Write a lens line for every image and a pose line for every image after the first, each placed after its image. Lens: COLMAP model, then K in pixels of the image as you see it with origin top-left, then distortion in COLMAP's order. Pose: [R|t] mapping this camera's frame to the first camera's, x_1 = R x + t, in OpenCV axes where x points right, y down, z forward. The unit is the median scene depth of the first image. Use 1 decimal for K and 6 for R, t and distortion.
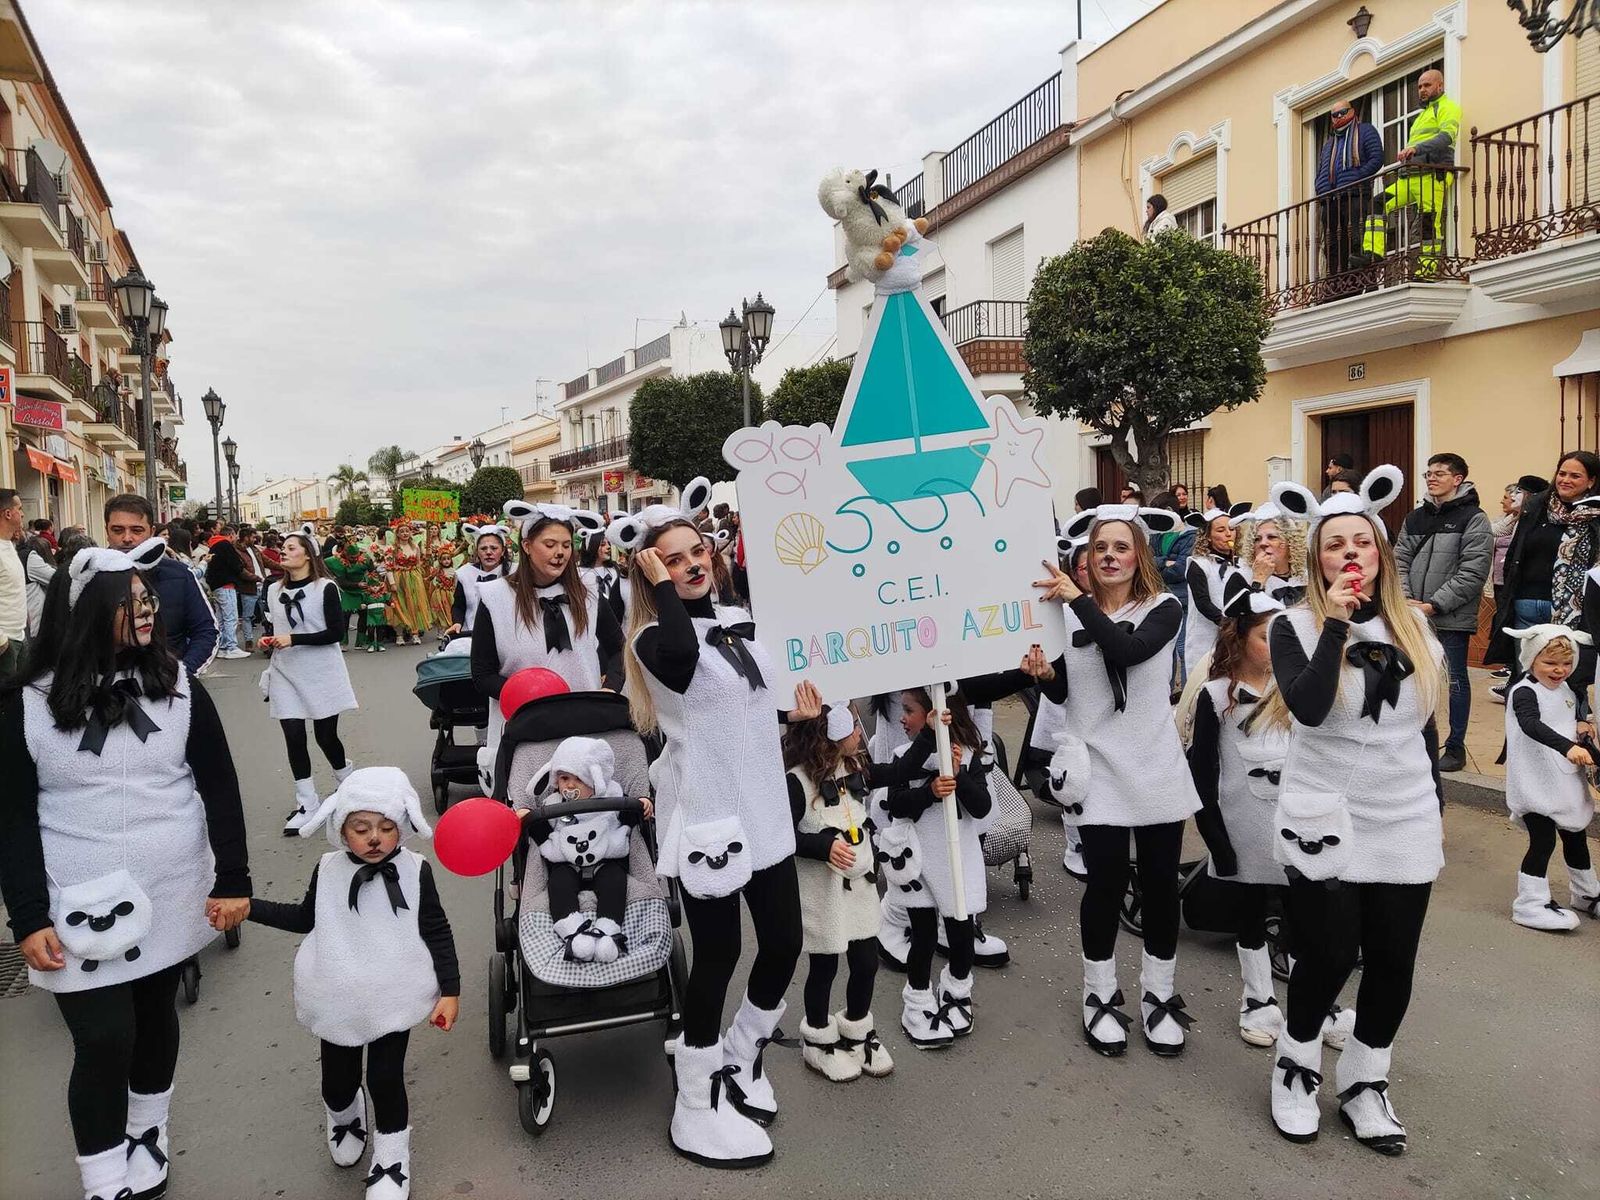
lens RADIAL K [[1192.5, 0, 794.4], [0, 1192.5, 593.3], [0, 0, 1]] dist [0.068914, -0.031134]
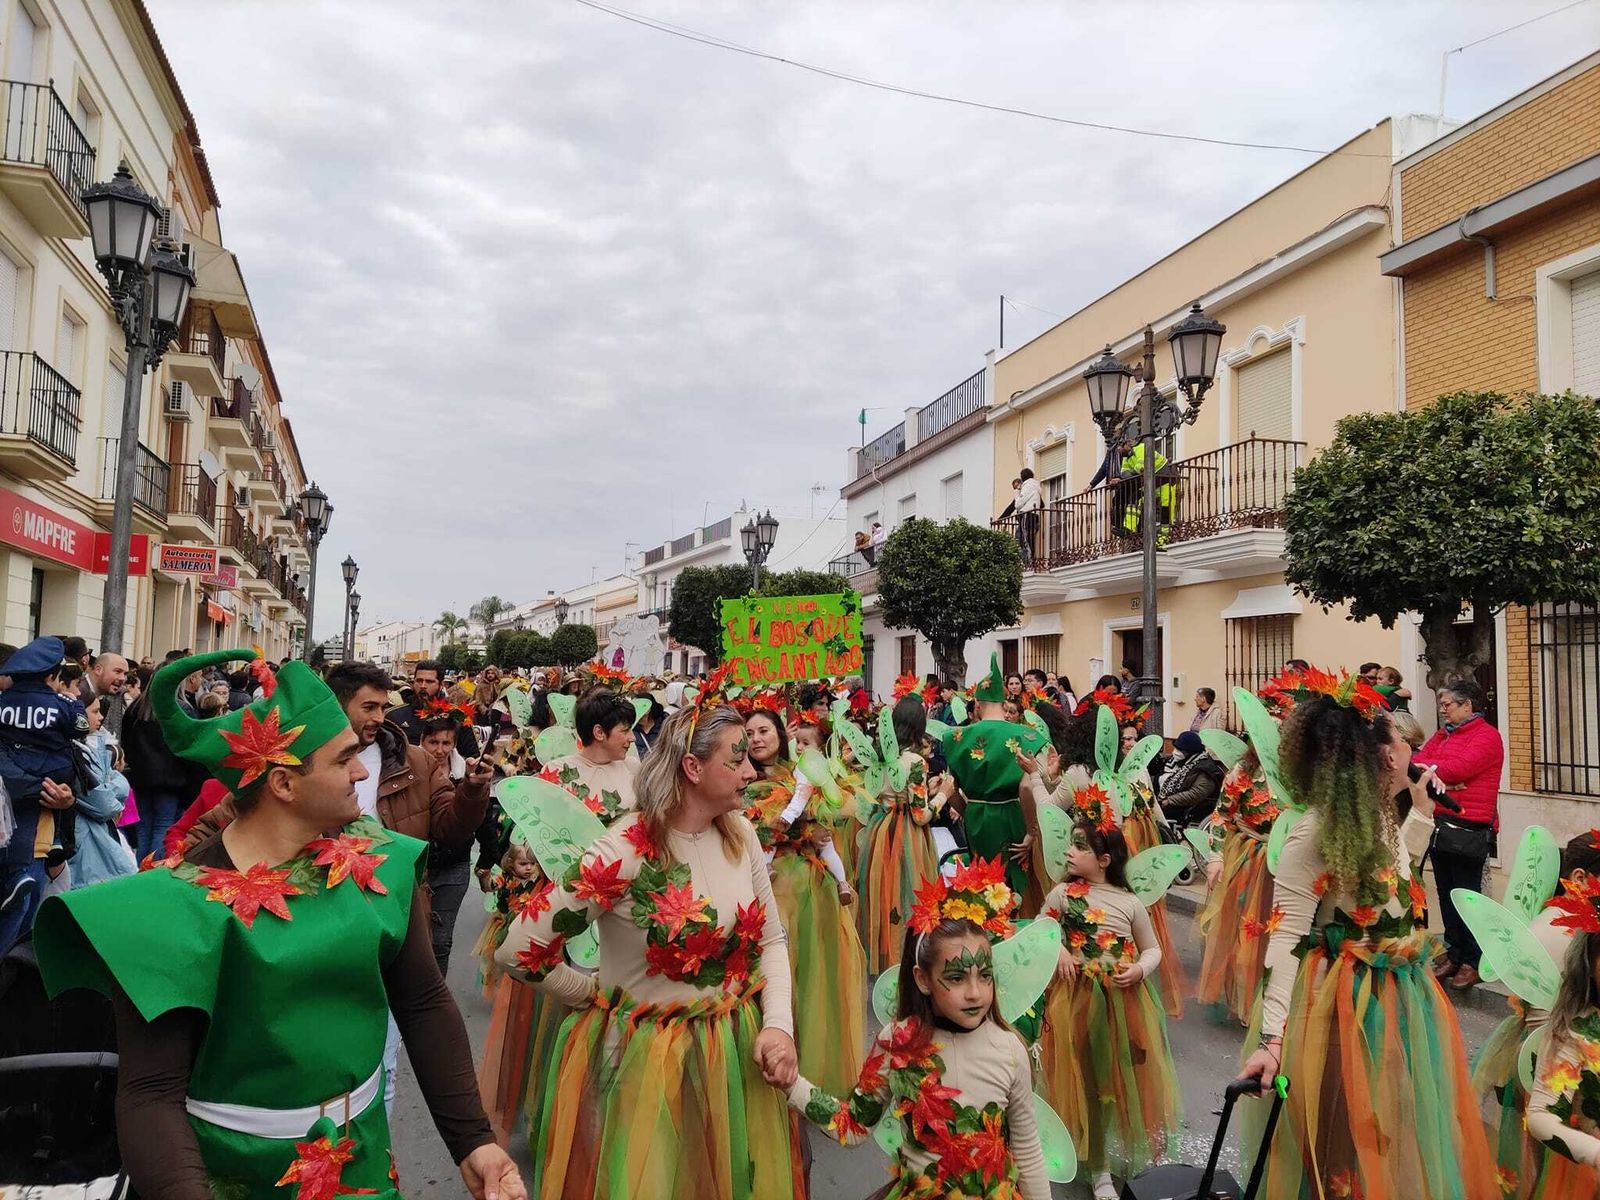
lens RADIAL K [[1192.5, 0, 804.7], [0, 1192.5, 606.1], [0, 0, 1]] dist [0.068914, -0.031134]
pose [[0.996905, 0.041444, -0.066810, 0.065367], [-0.049233, 0.991612, -0.119510, 0.005436], [0.061296, 0.122429, 0.990583, -0.180672]]
